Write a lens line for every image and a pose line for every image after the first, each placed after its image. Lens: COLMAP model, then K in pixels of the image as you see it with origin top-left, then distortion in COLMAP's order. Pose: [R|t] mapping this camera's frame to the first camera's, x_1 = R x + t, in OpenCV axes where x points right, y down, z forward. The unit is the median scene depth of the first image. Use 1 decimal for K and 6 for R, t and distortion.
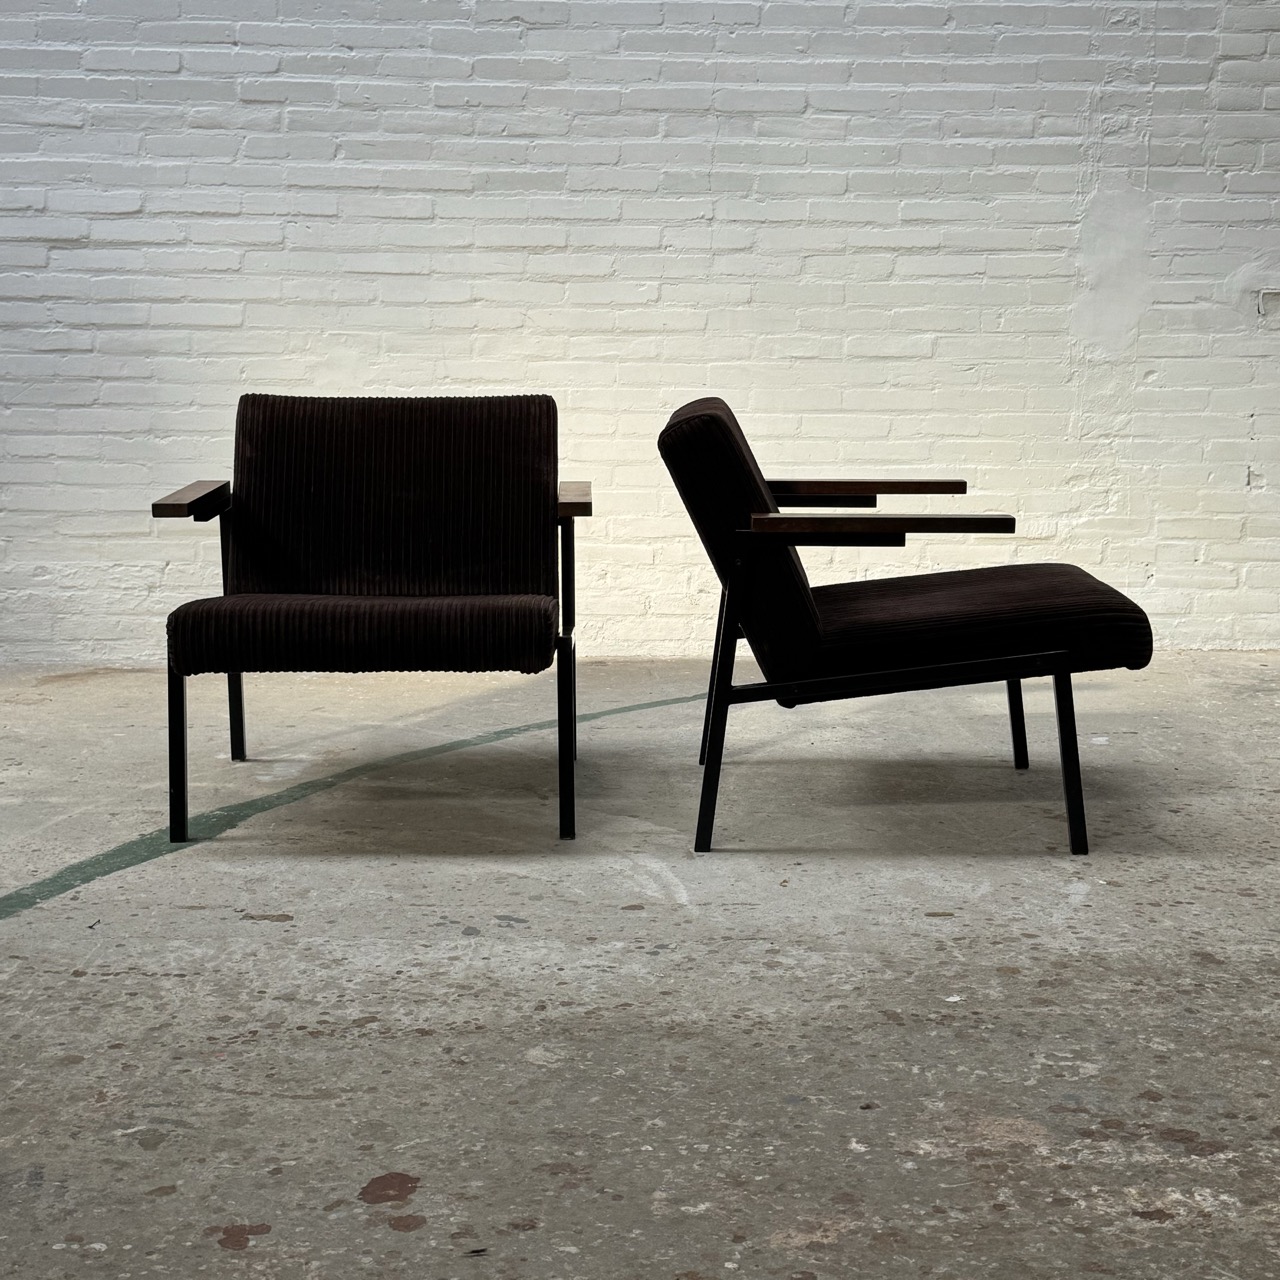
lens RADIAL K [[2040.3, 0, 644.6], [0, 2040.3, 631.7], [0, 0, 1]] dist [0.121385, 0.000000]
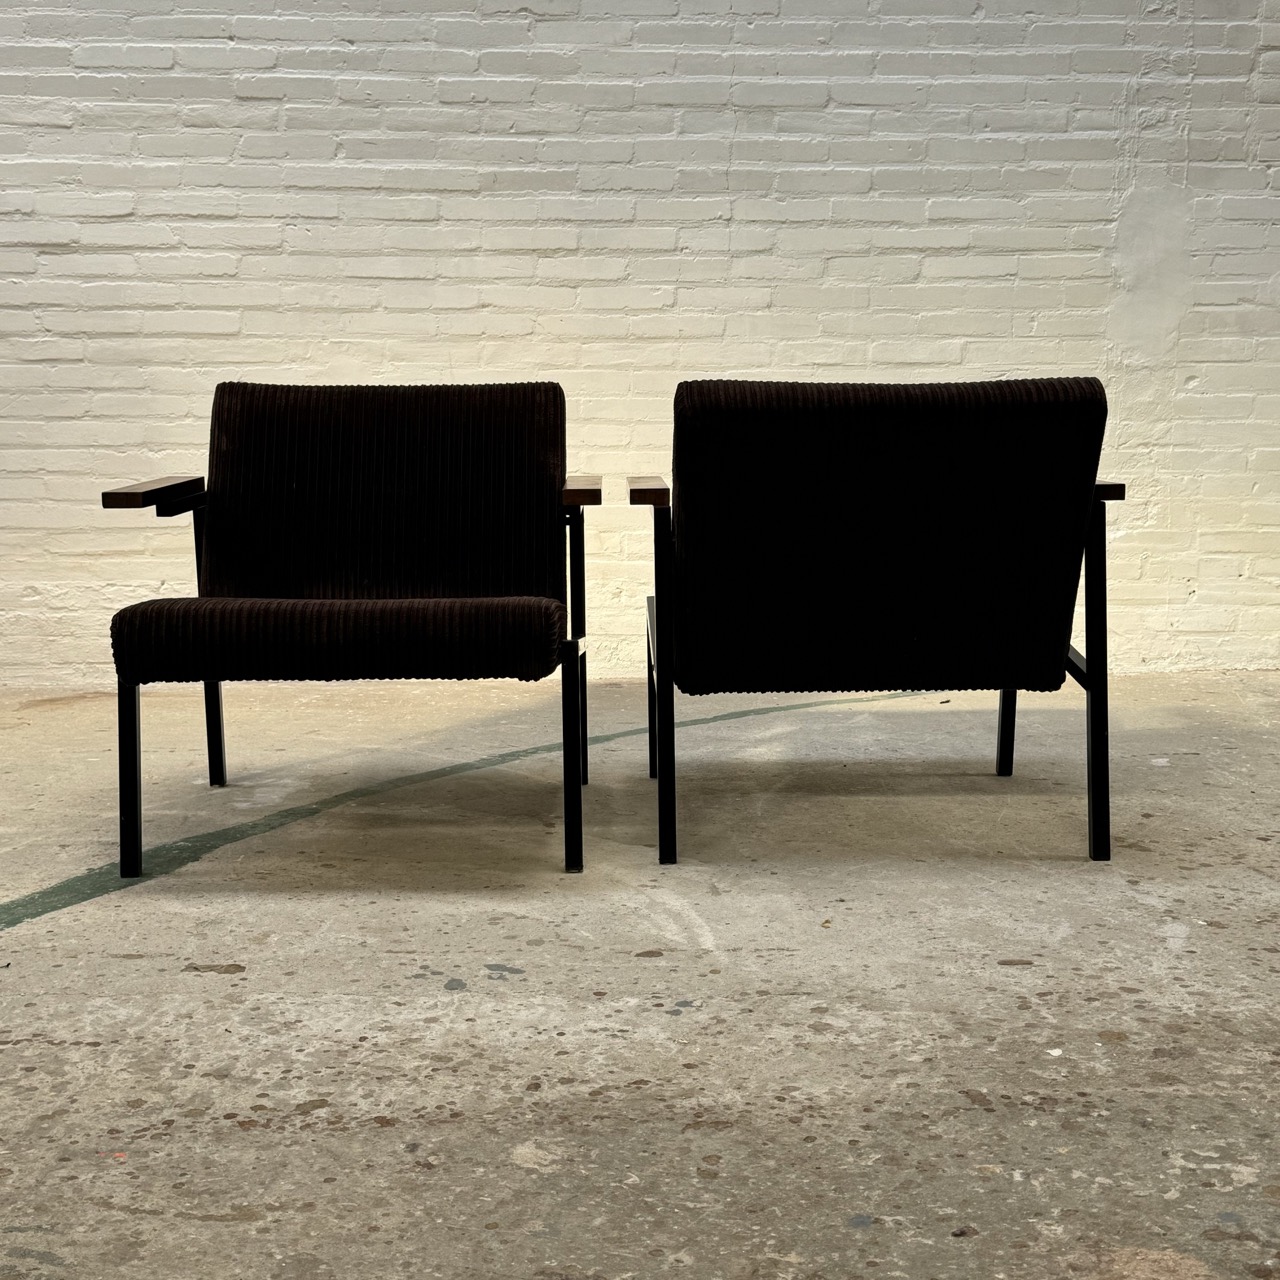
lens RADIAL K [[1840.7, 0, 640.6], [0, 1840.7, 639.0], [0, 0, 1]] dist [0.098353, 0.000000]
pose [[0.999931, -0.004406, -0.010853, -0.000335], [0.004167, 0.999751, -0.021927, 0.016066], [0.010946, 0.021880, 0.999701, 0.176340]]
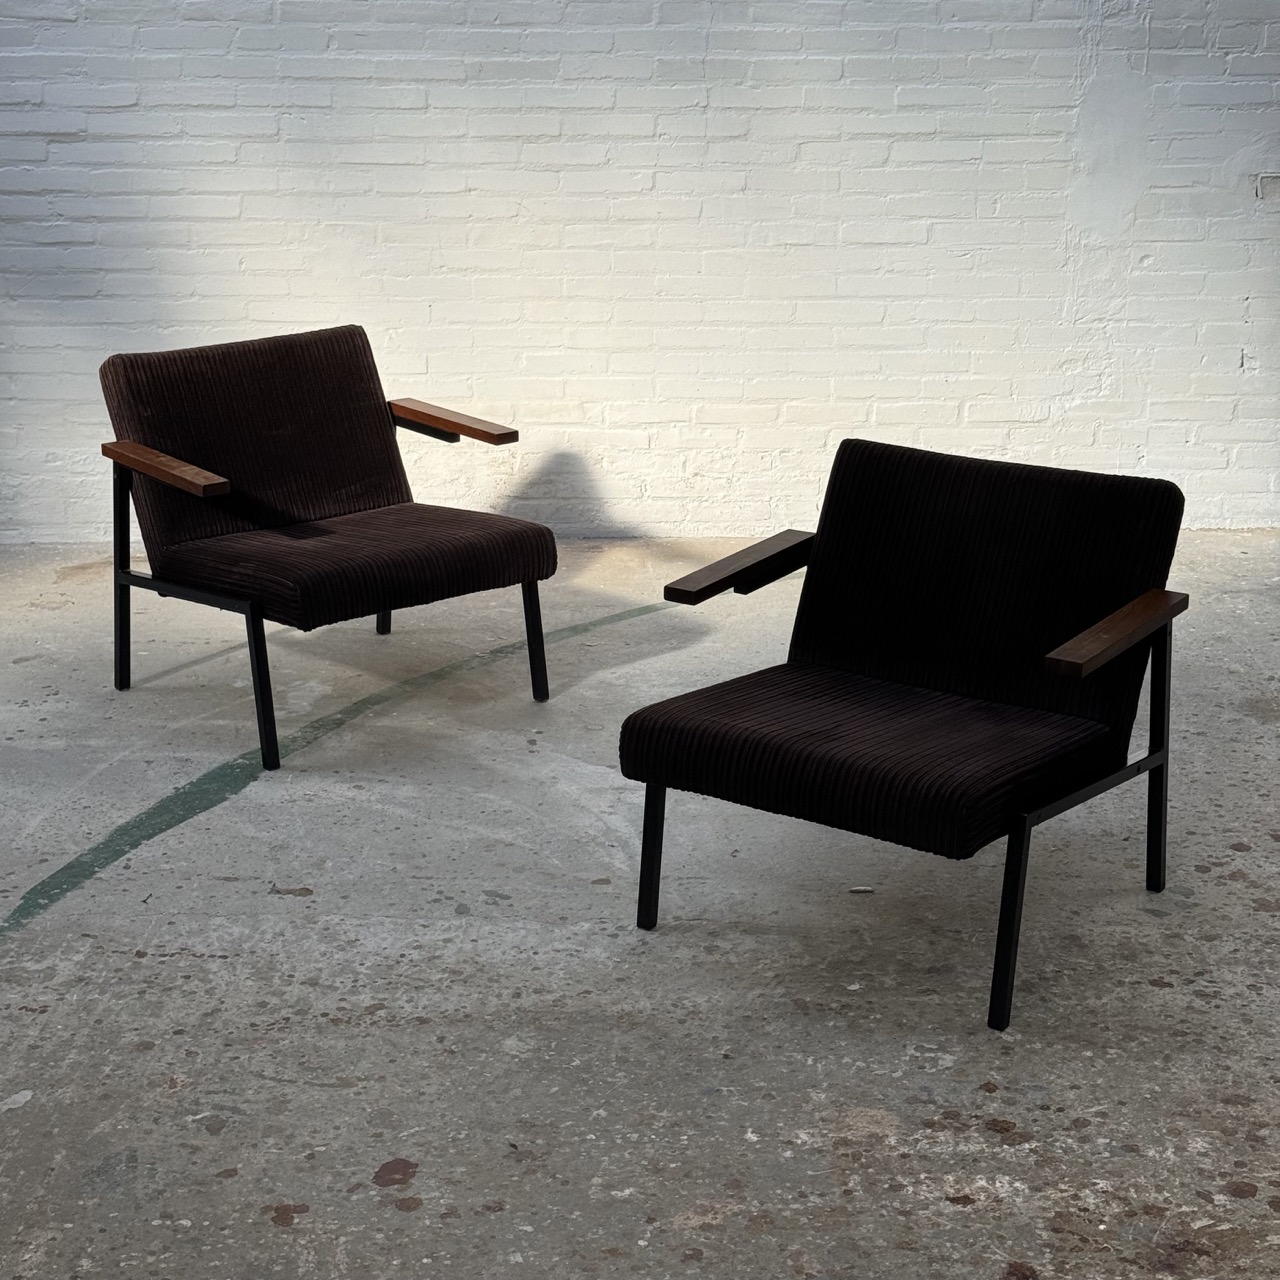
lens RADIAL K [[2413.5, 0, 640.4], [0, 2413.5, 639.6], [0, 0, 1]] dist [0.144232, 0.000000]
pose [[0.999700, 0.002084, -0.024419, 0.037510], [0.001822, 0.987301, 0.158851, -0.165707], [0.024440, -0.158848, 0.987001, -0.256914]]
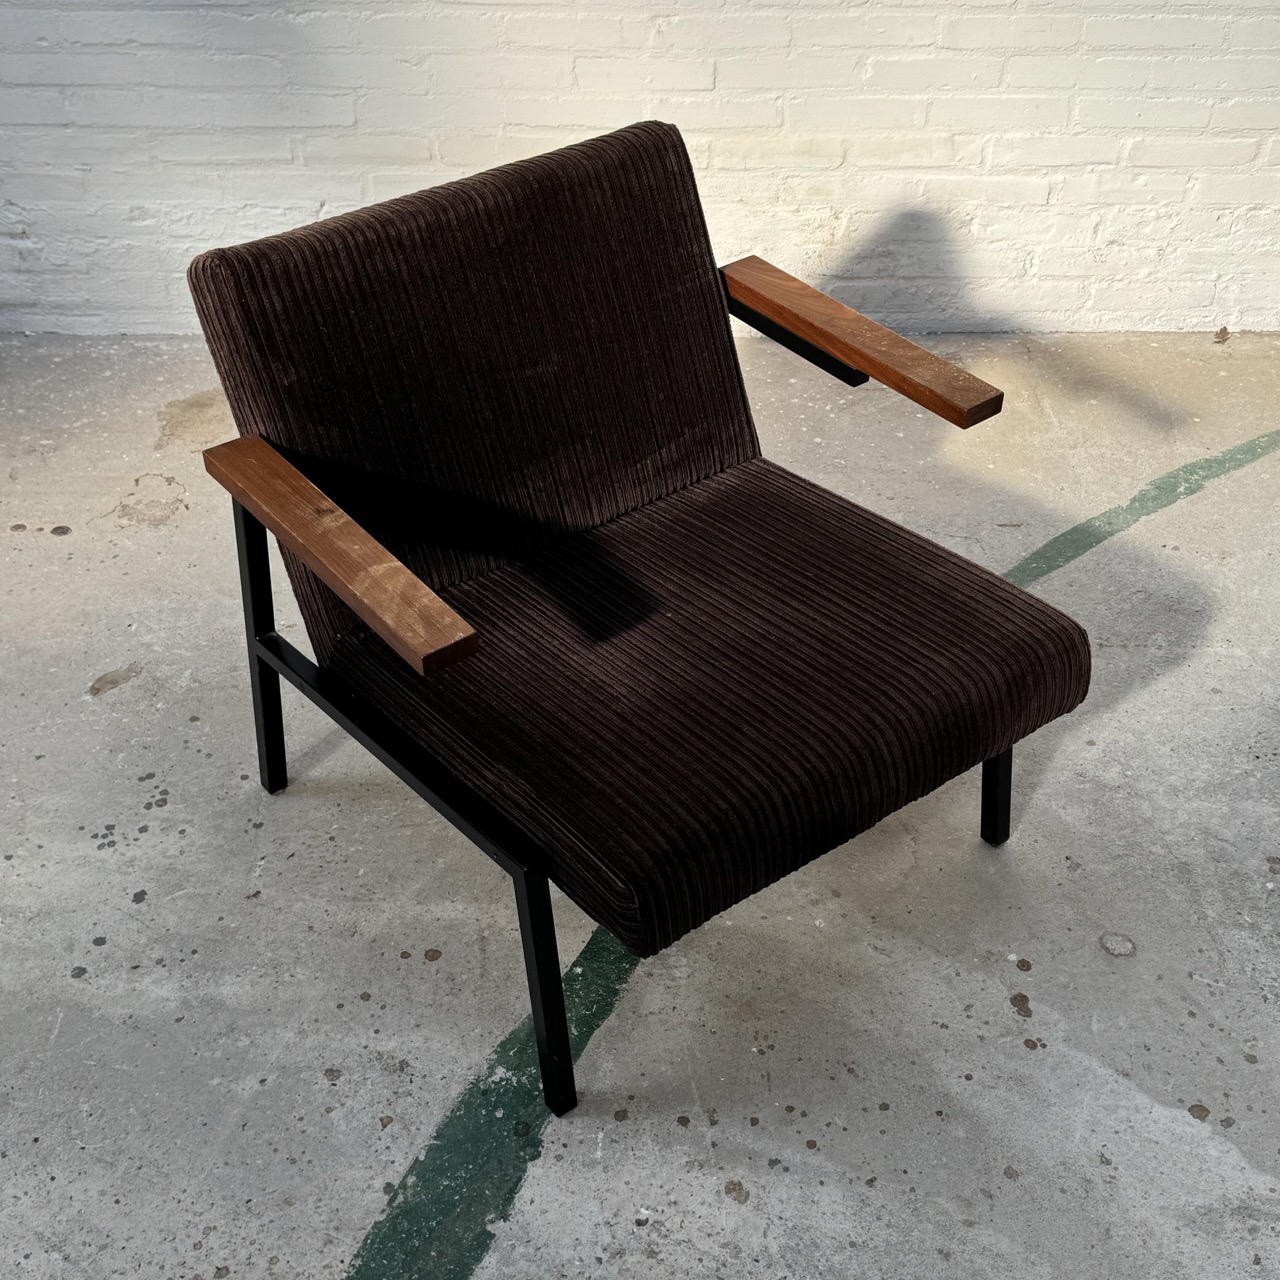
lens RADIAL K [[1744.6, 0, 638.5], [0, 1744.6, 642.4], [0, 0, 1]] dist [0.100871, 0.000000]
pose [[0.999308, 0.023761, -0.028610, -0.137705], [-0.006242, 0.865520, 0.500836, -0.249625], [0.036663, -0.500311, 0.865069, 0.545886]]
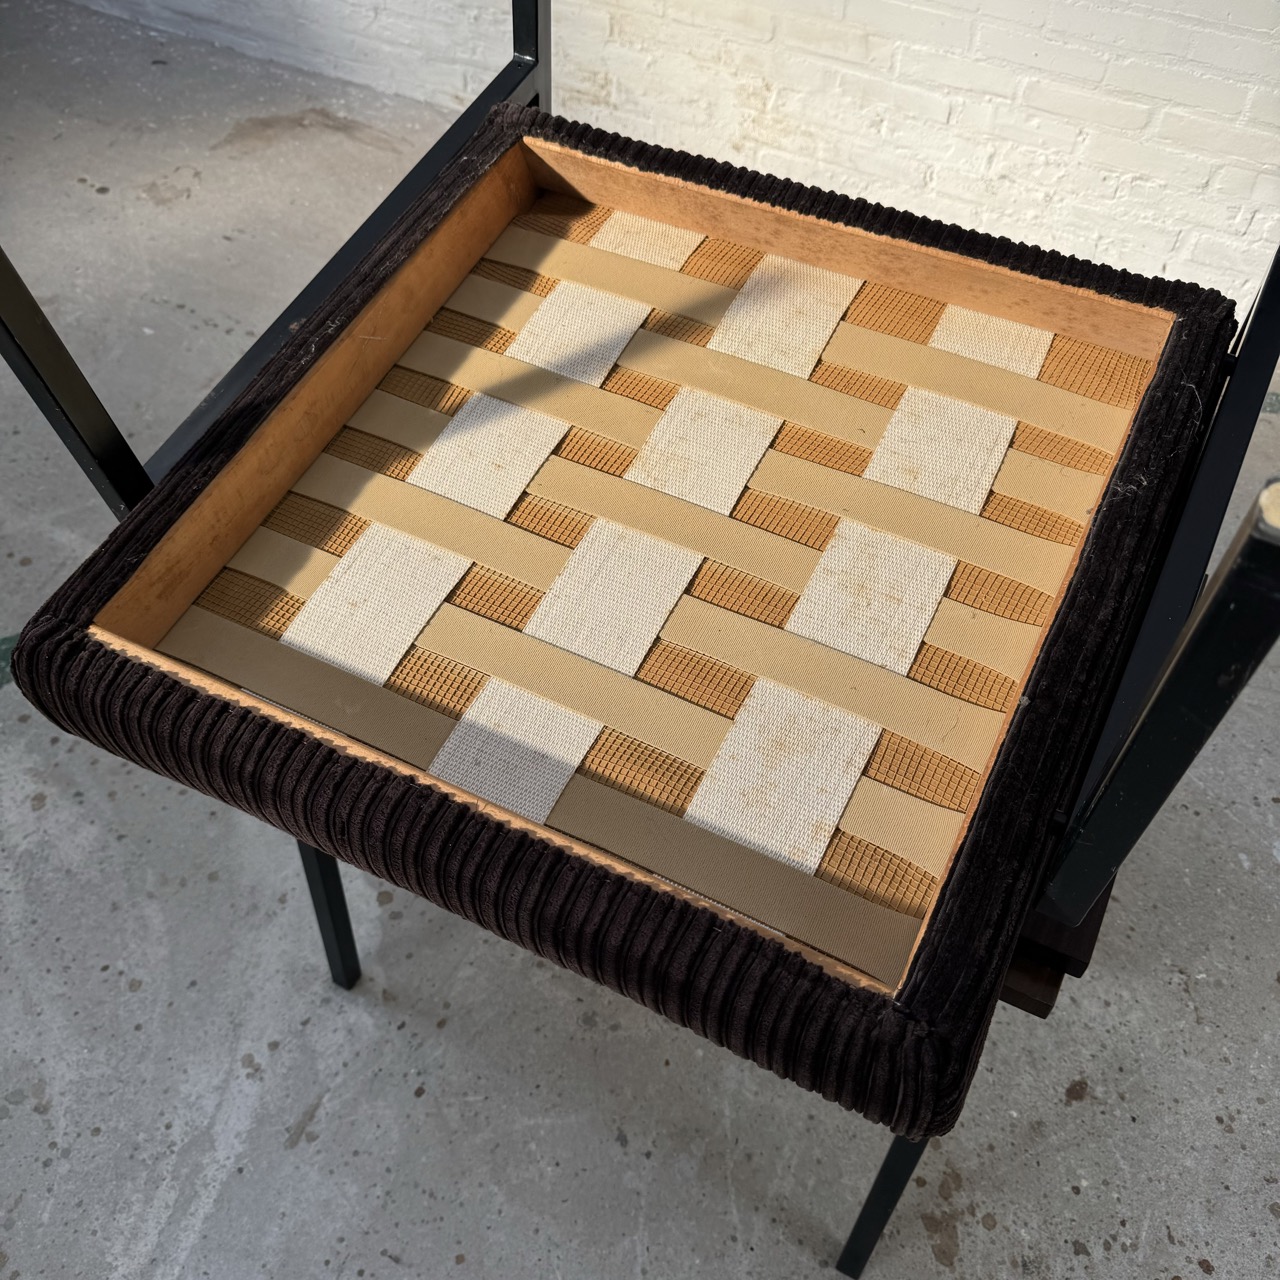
lens RADIAL K [[1224.7, 0, 638.3], [0, 1224.7, 641.8], [0, 0, 1]] dist [0.009161, 0.000000]
pose [[0.860909, 0.392776, -0.323361, 0.152836], [-0.069463, 0.720383, 0.690089, -0.241449], [0.503994, -0.571642, 0.647468, 0.723863]]
